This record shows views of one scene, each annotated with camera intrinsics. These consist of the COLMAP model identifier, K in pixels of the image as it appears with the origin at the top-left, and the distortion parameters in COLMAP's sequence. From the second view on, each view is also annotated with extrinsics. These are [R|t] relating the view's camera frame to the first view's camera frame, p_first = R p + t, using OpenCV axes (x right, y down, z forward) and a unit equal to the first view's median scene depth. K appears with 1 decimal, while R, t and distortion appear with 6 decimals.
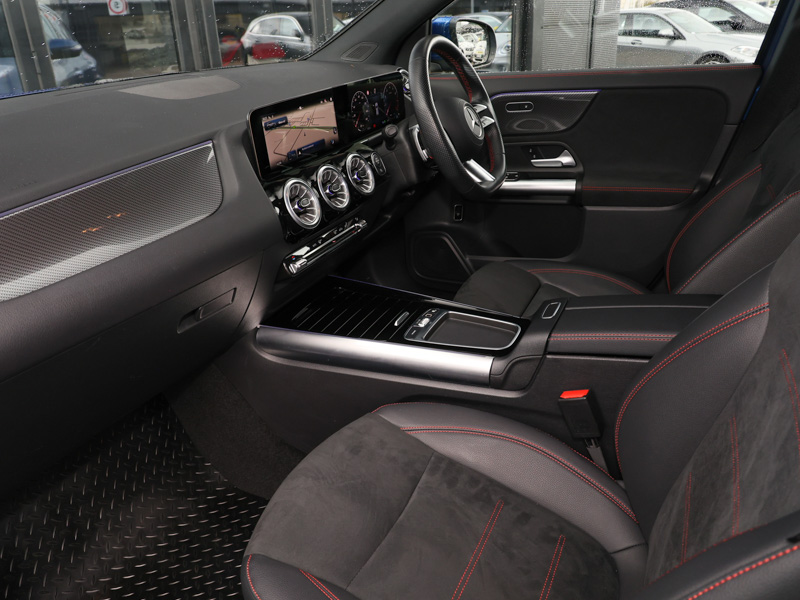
lens RADIAL K [[662.3, 0, 400.0], [0, 662.3, 300.0], [0, 0, 1]] dist [0.003825, 0.004480]
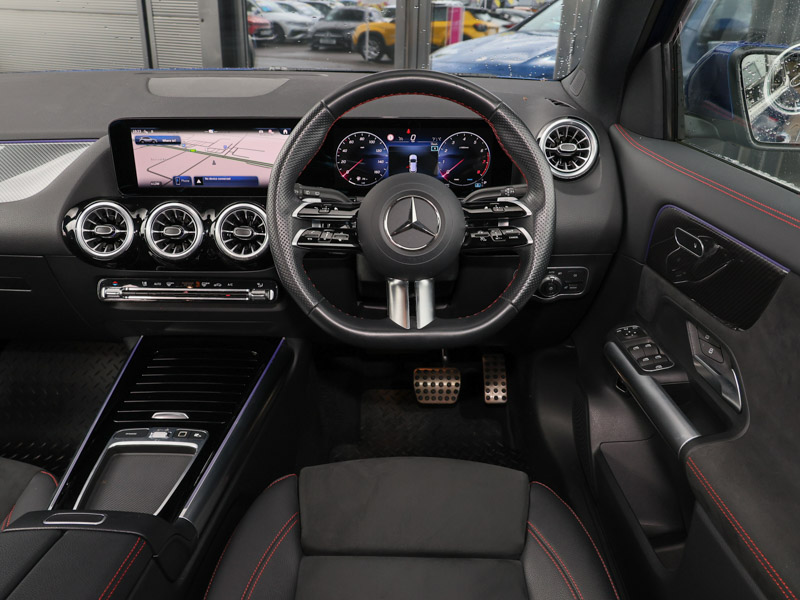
lens RADIAL K [[662.3, 0, 400.0], [0, 662.3, 300.0], [0, 0, 1]] dist [0.003825, 0.004480]
pose [[0.405375, 0.418370, -0.812796, 0.679756], [-0.394462, 0.882145, 0.257332, -0.394899], [0.824664, 0.216301, 0.522630, 0.779020]]
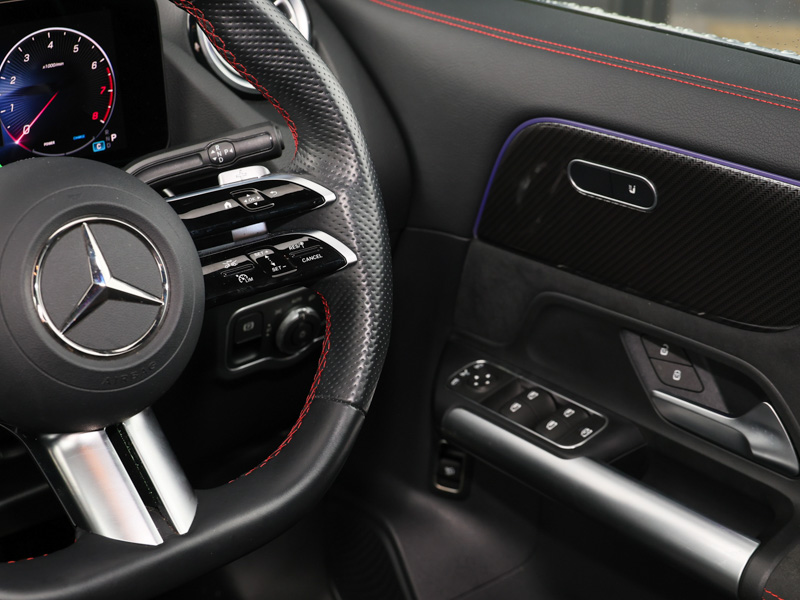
lens RADIAL K [[1358.5, 0, 400.0], [0, 1358.5, 300.0], [0, 0, 1]] dist [0.000682, -0.092142]
pose [[0.878267, 0.244953, -0.410665, 0.441983], [-0.234814, 0.969077, 0.075848, -0.360247], [0.416545, 0.029815, 0.908626, 0.680590]]
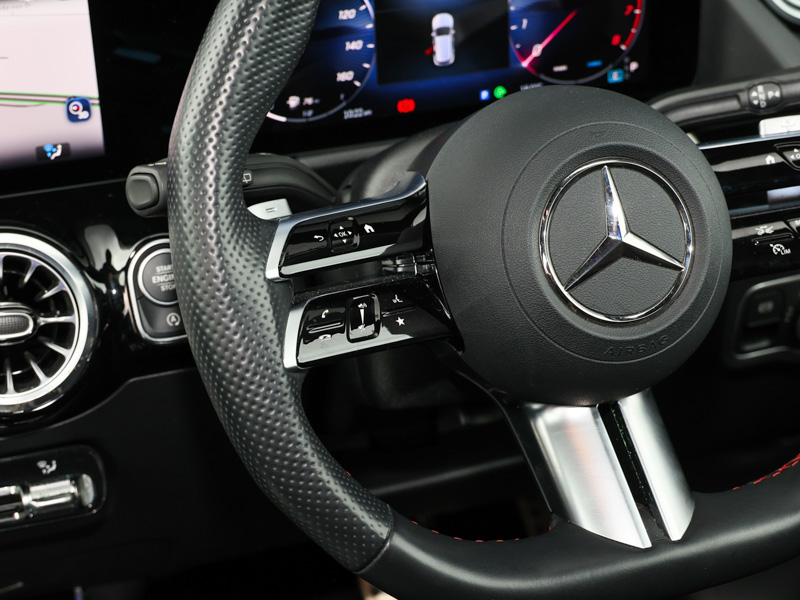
lens RADIAL K [[1668.1, 0, 400.0], [0, 1668.1, 300.0], [0, 0, 1]] dist [-0.023862, 0.097535]
pose [[0.683550, 0.345989, -0.642691, 0.437570], [-0.306471, 0.935185, 0.177496, -0.356351], [0.662446, 0.075638, 0.745281, 0.649730]]
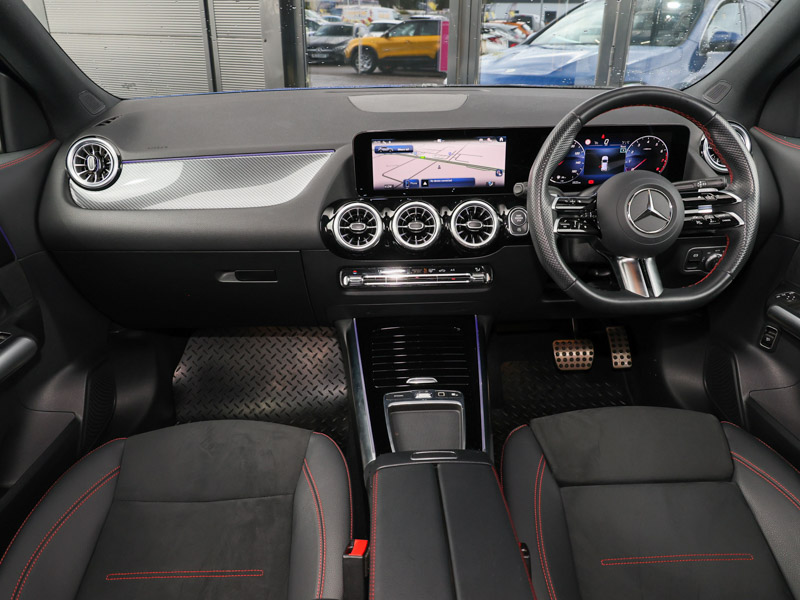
lens RADIAL K [[619.9, 0, 408.6], [0, 619.9, 300.9], [0, 0, 1]] dist [0.001052, -0.001038]
pose [[0.460916, 0.408344, -0.787916, 0.624483], [-0.373603, 0.894623, 0.245094, -0.275057], [0.804970, 0.181400, 0.564904, 0.471173]]
